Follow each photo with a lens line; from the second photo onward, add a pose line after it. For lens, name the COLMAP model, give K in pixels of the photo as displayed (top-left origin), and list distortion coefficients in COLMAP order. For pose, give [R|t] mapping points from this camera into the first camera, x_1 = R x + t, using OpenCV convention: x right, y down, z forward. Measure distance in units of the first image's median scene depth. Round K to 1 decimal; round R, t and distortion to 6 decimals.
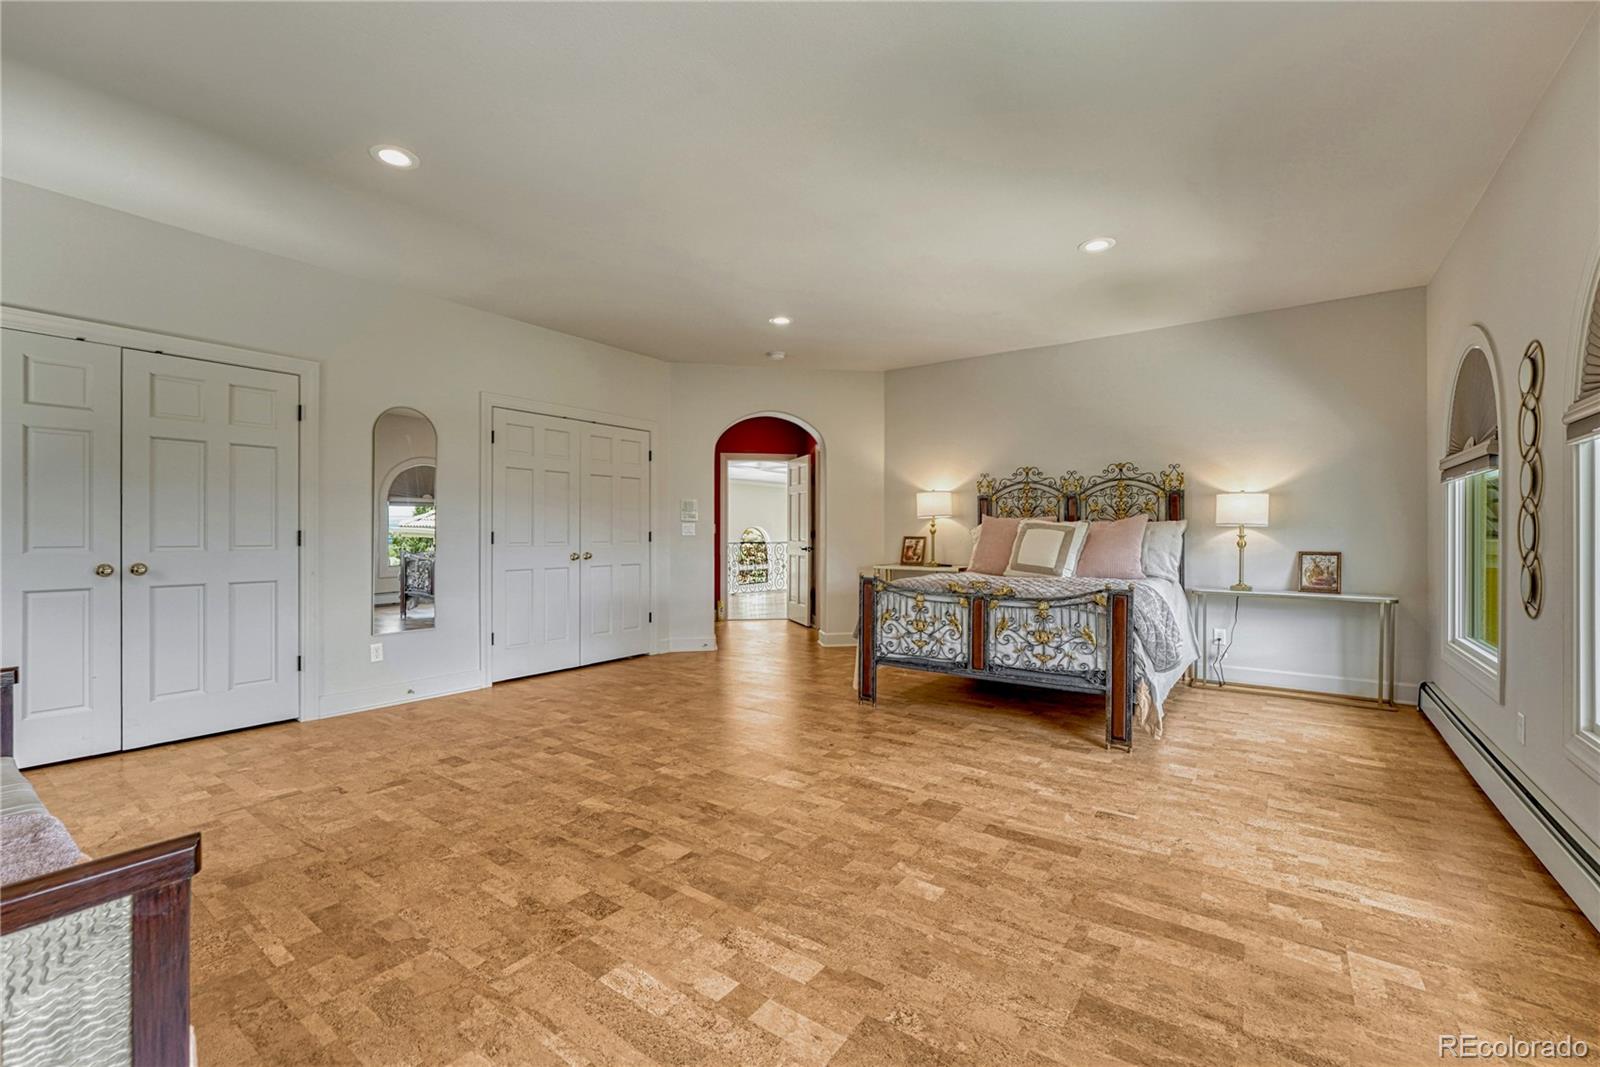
lens RADIAL K [[664.3, 0, 800.0], [0, 664.3, 533.5], [0, 0, 1]] dist [-0.008458, 0.000188]
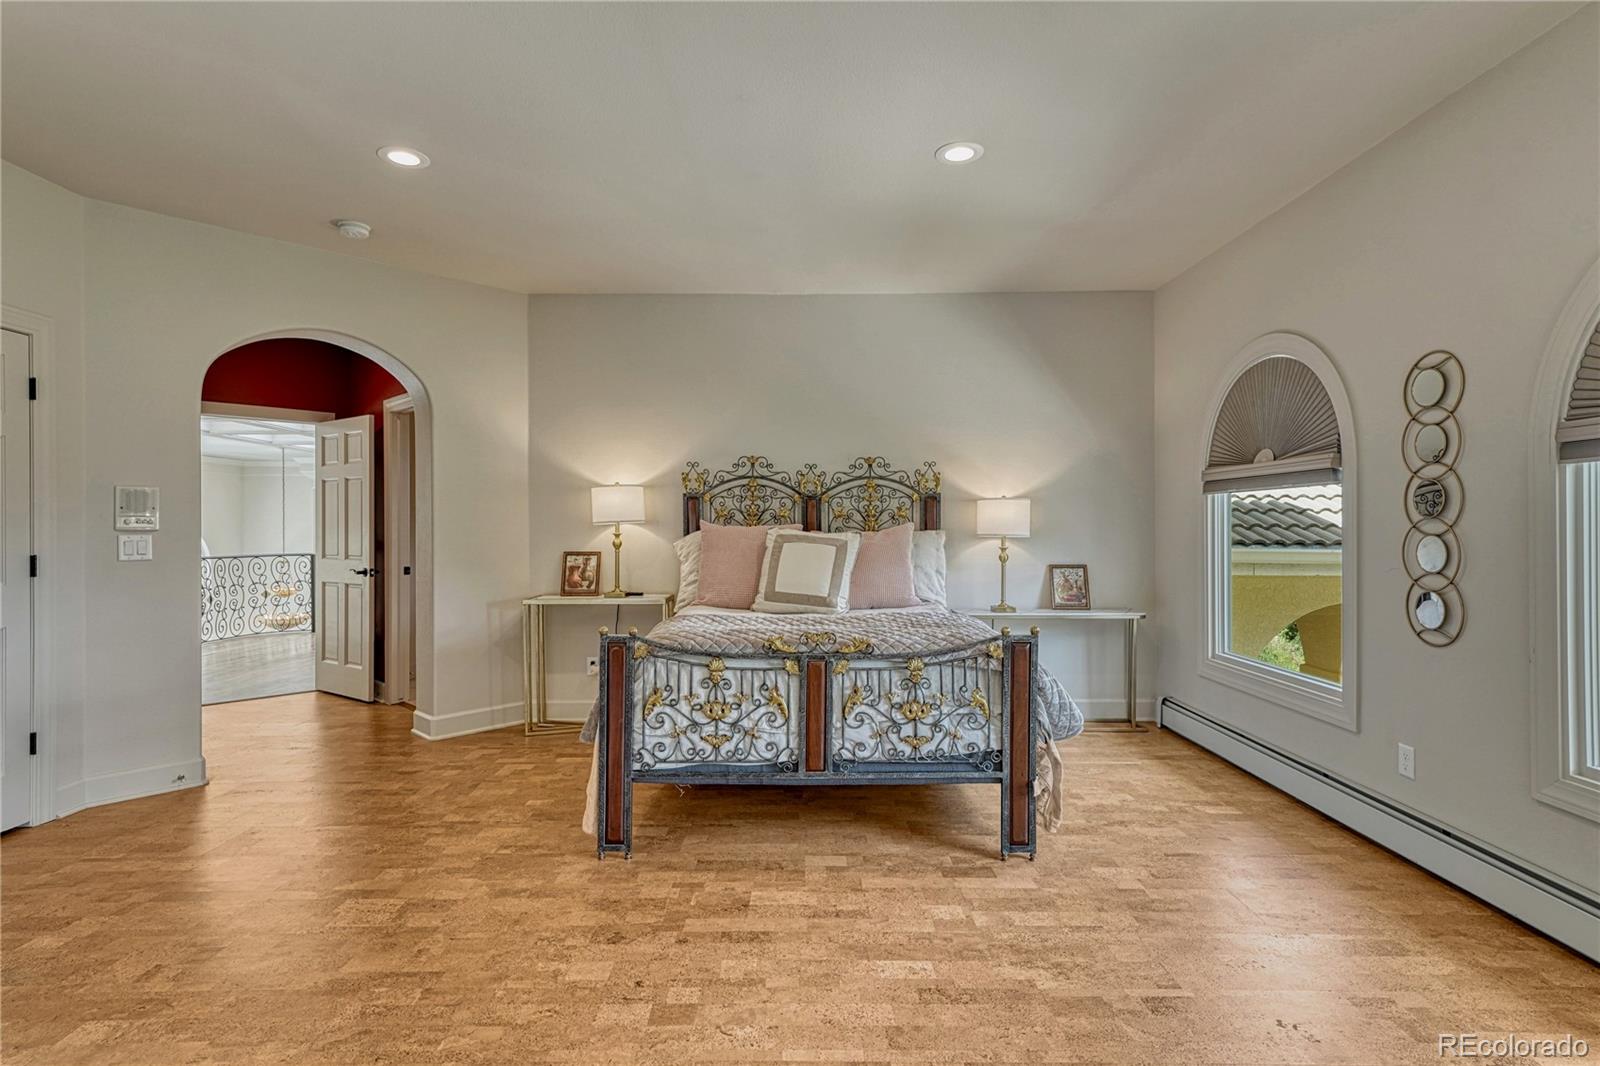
lens RADIAL K [[791.2, 0, 795.3], [0, 791.2, 527.6], [0, 0, 1]] dist [0.013190, -0.000771]
pose [[0.812203, -0.002728, 0.583368, -0.181965], [0.005175, 0.999983, -0.002528, -0.026128], [-0.583352, 0.005072, 0.812204, 0.373038]]
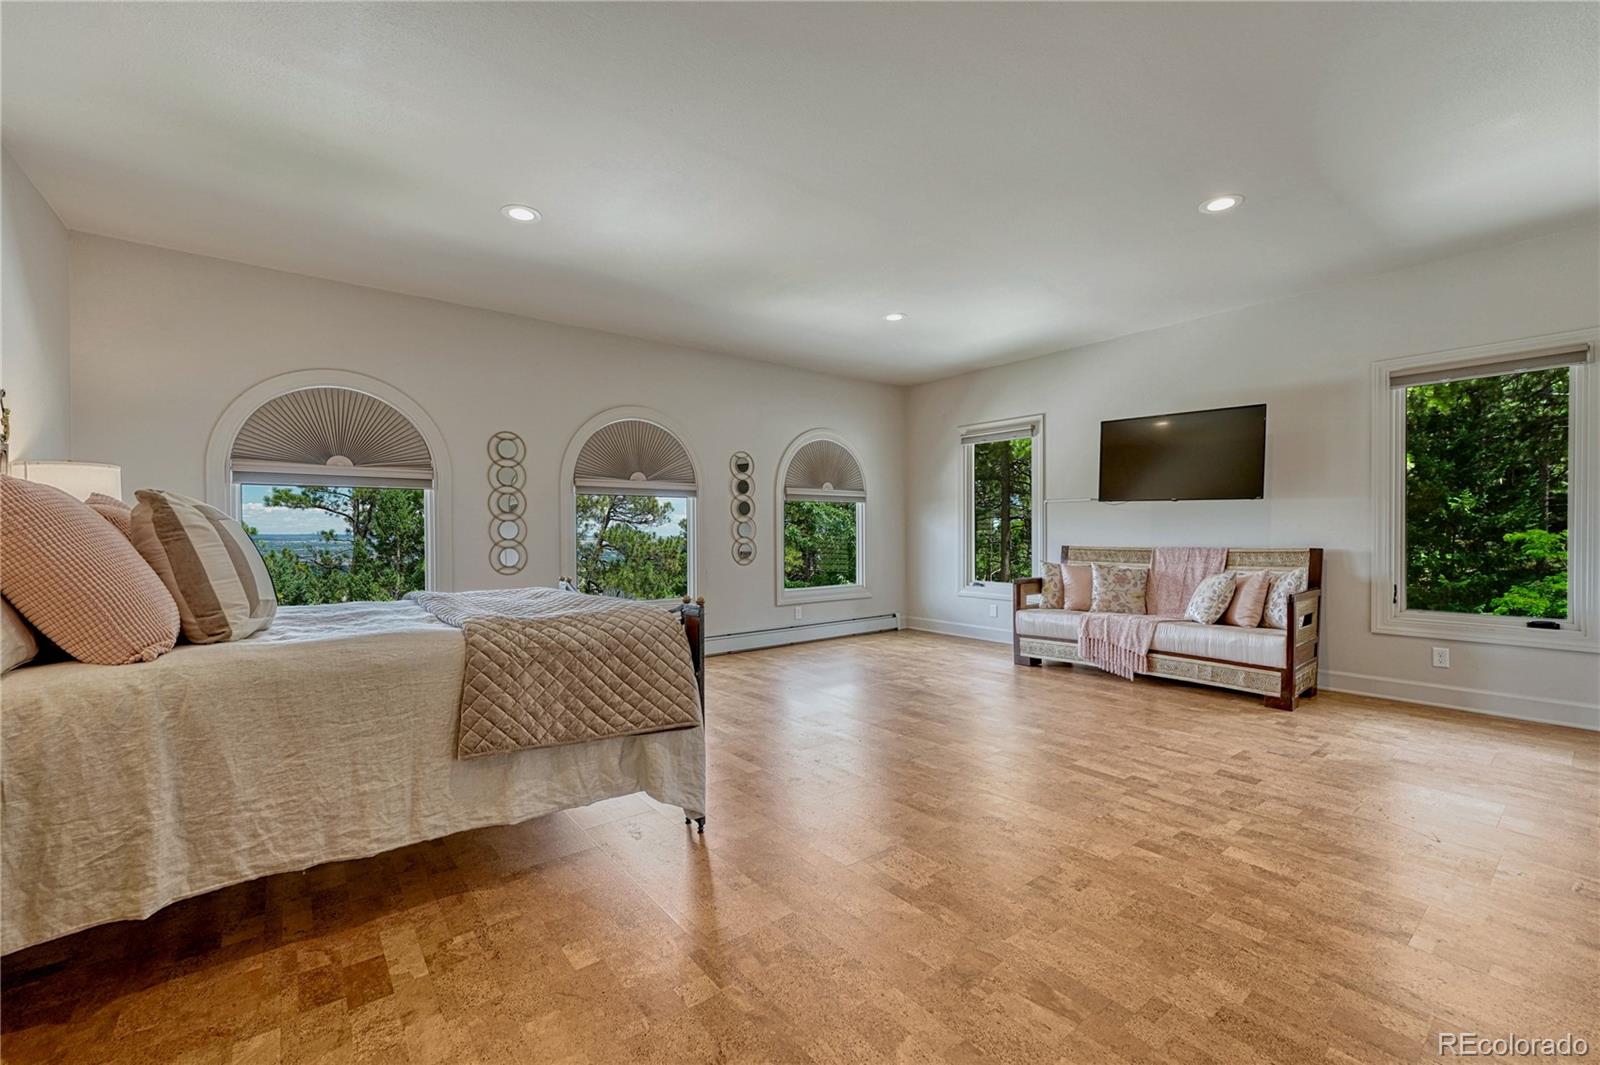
lens RADIAL K [[664.3, 0, 800.0], [0, 664.3, 532.5], [0, 0, 1]] dist [-0.008458, 0.000188]
pose [[-0.961678, 0.004044, 0.274153, -0.153969], [0.004782, 0.999987, 0.002021, 0.002730], [-0.274141, 0.003255, -0.961684, 1.623872]]
